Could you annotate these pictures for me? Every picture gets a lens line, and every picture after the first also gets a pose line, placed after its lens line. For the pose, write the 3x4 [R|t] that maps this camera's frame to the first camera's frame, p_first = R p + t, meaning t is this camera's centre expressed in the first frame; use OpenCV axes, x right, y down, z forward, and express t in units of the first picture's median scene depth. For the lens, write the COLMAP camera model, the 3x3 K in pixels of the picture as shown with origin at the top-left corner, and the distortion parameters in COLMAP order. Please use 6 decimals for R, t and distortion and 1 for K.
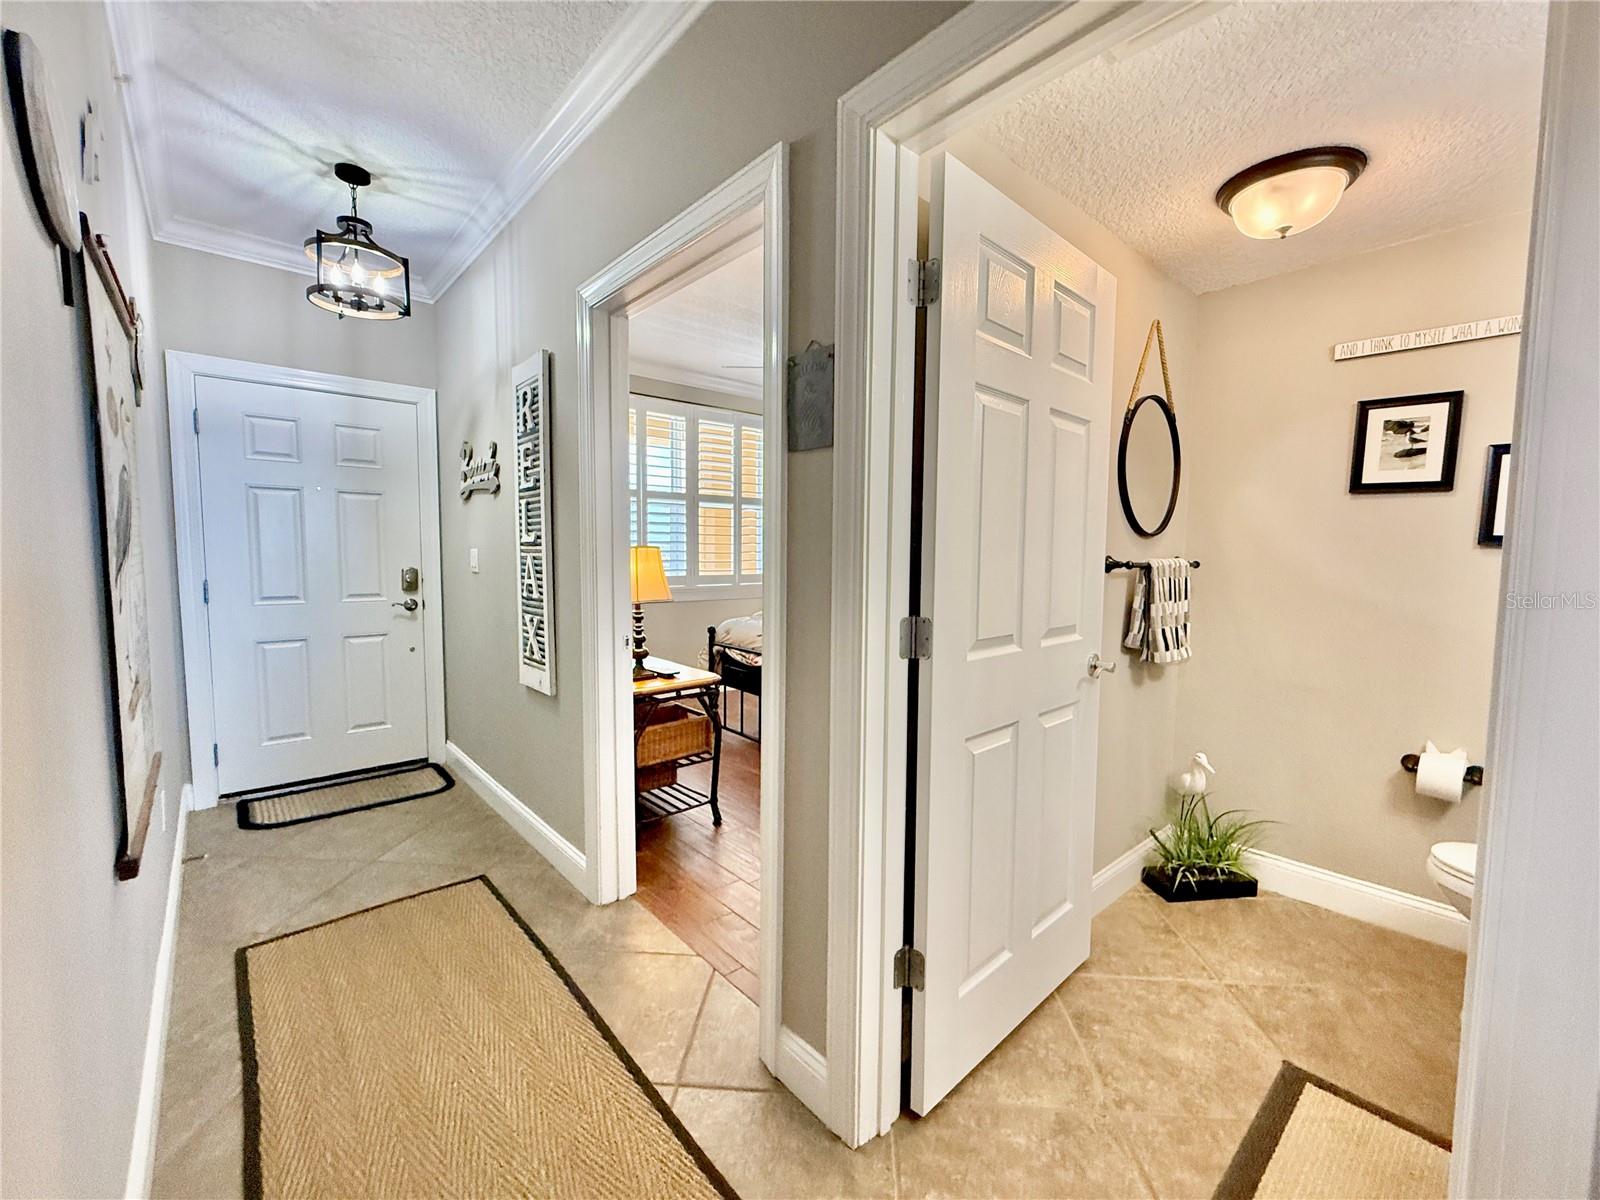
lens RADIAL K [[638.9, 0, 795.6], [0, 638.9, 599.2], [0, 0, 1]] dist [0.000014, -0.000098]
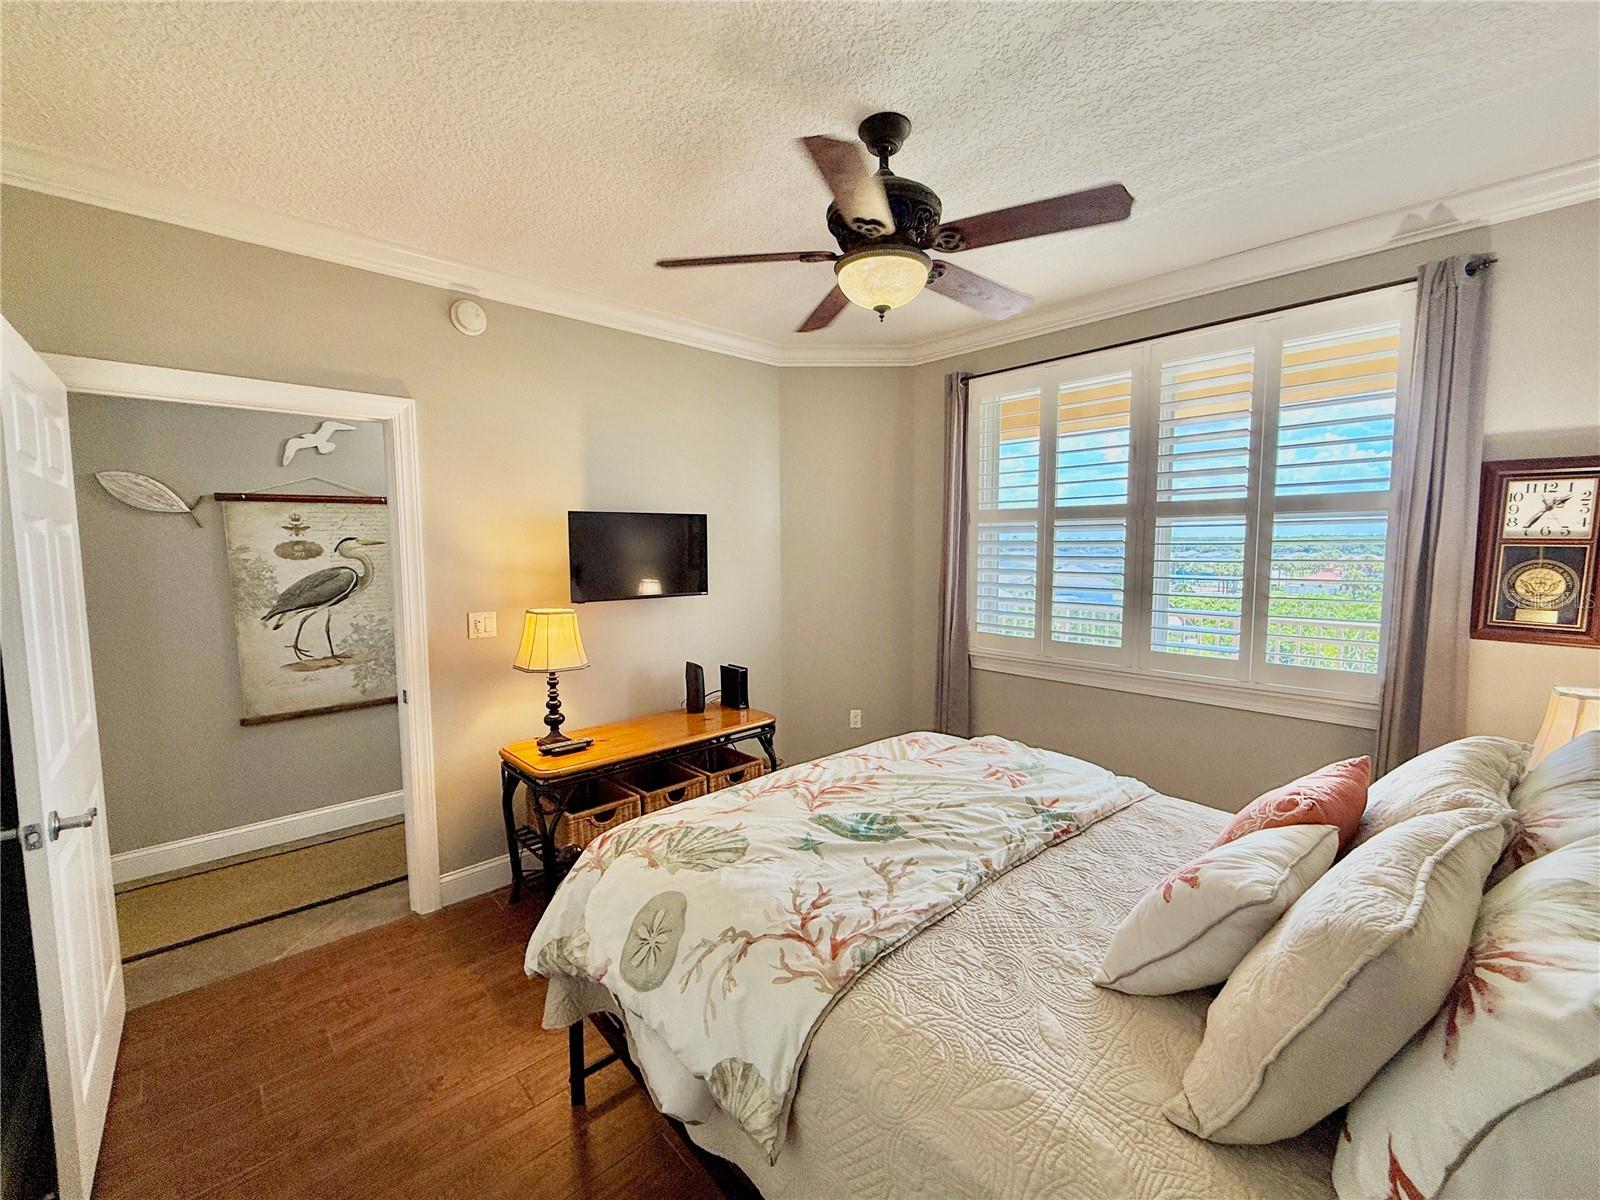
lens RADIAL K [[638.9, 0, 795.6], [0, 638.9, 599.2], [0, 0, 1]] dist [0.000014, -0.000098]
pose [[-0.001557, 0.070794, -0.997490, 0.374160], [-0.083339, 0.994012, 0.070677, -0.104389], [0.996520, 0.083240, 0.004352, 0.758496]]
